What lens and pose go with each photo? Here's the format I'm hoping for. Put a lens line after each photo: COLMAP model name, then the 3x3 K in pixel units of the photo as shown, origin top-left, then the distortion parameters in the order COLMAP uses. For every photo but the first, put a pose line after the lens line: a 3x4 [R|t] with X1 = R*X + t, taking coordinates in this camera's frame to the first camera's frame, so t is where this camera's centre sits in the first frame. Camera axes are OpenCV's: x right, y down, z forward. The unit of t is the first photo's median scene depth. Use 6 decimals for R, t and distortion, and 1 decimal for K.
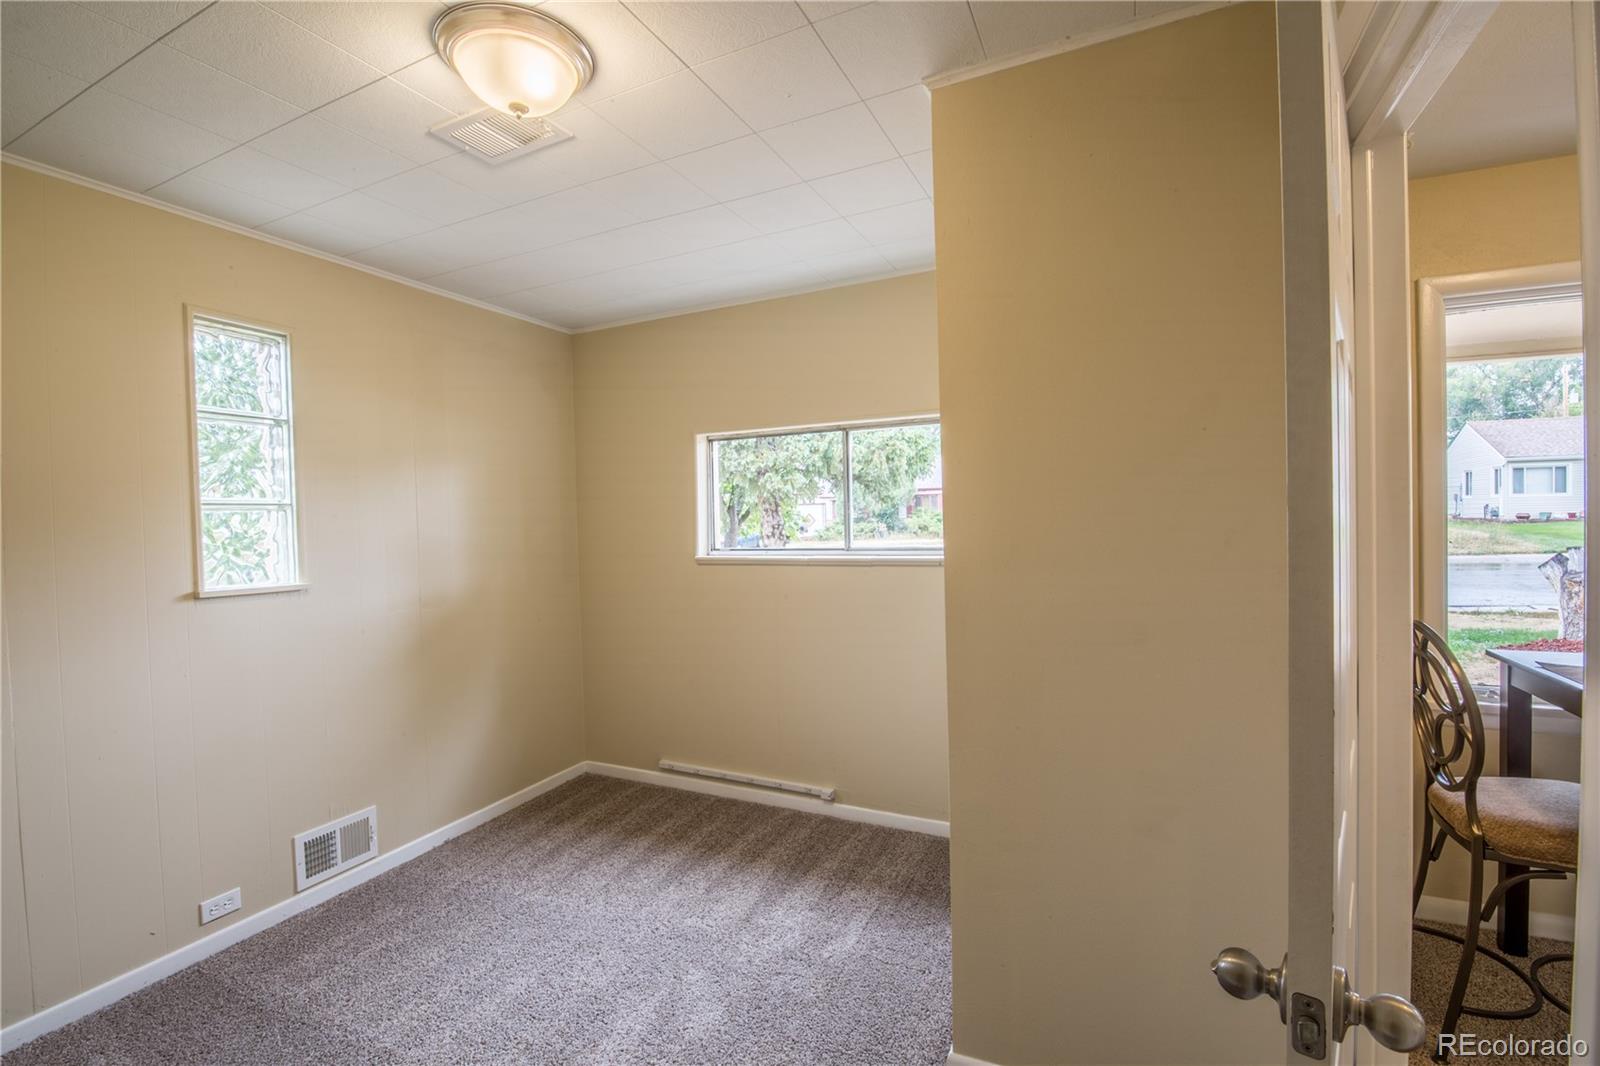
lens RADIAL K [[695.6, 0, 803.8], [0, 695.6, 530.4], [0, 0, 1]] dist [-0.000180, -0.009793]
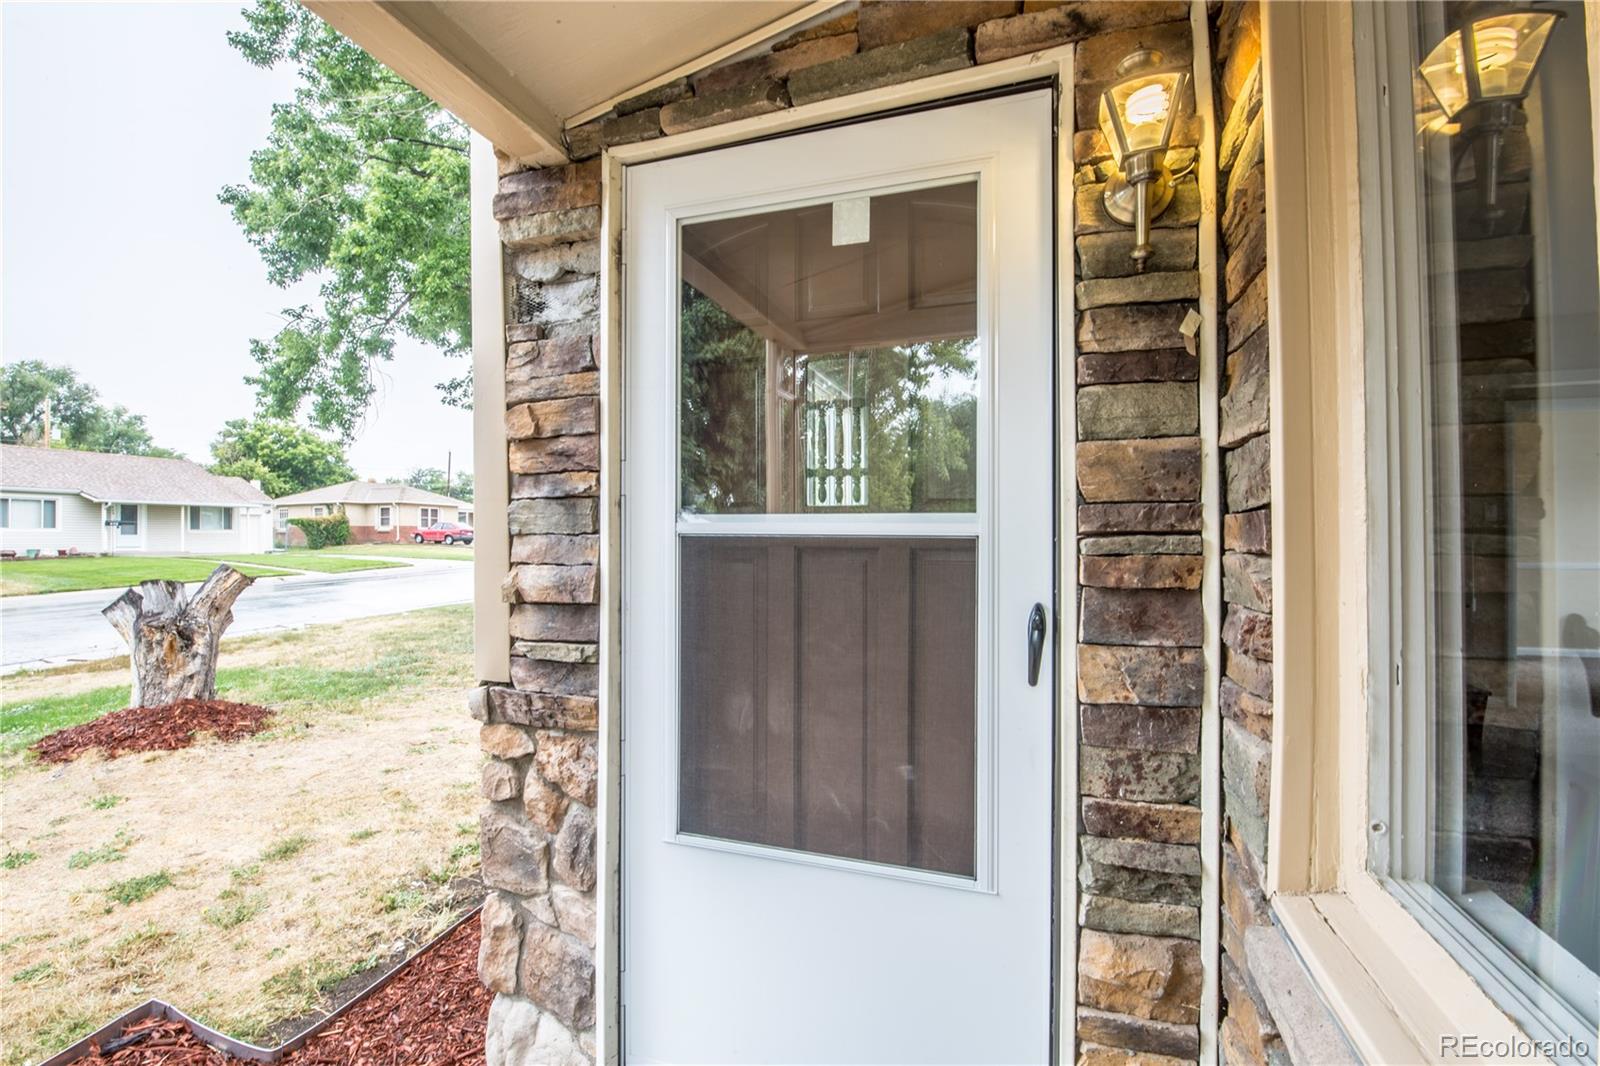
lens RADIAL K [[695.6, 0, 803.8], [0, 695.6, 530.4], [0, 0, 1]] dist [-0.000180, -0.009793]
pose [[-0.109822, 0.031568, 0.993450, 0.078267], [0.027607, 0.999207, -0.028700, 0.002927], [-0.993568, 0.024274, -0.110606, 0.098687]]
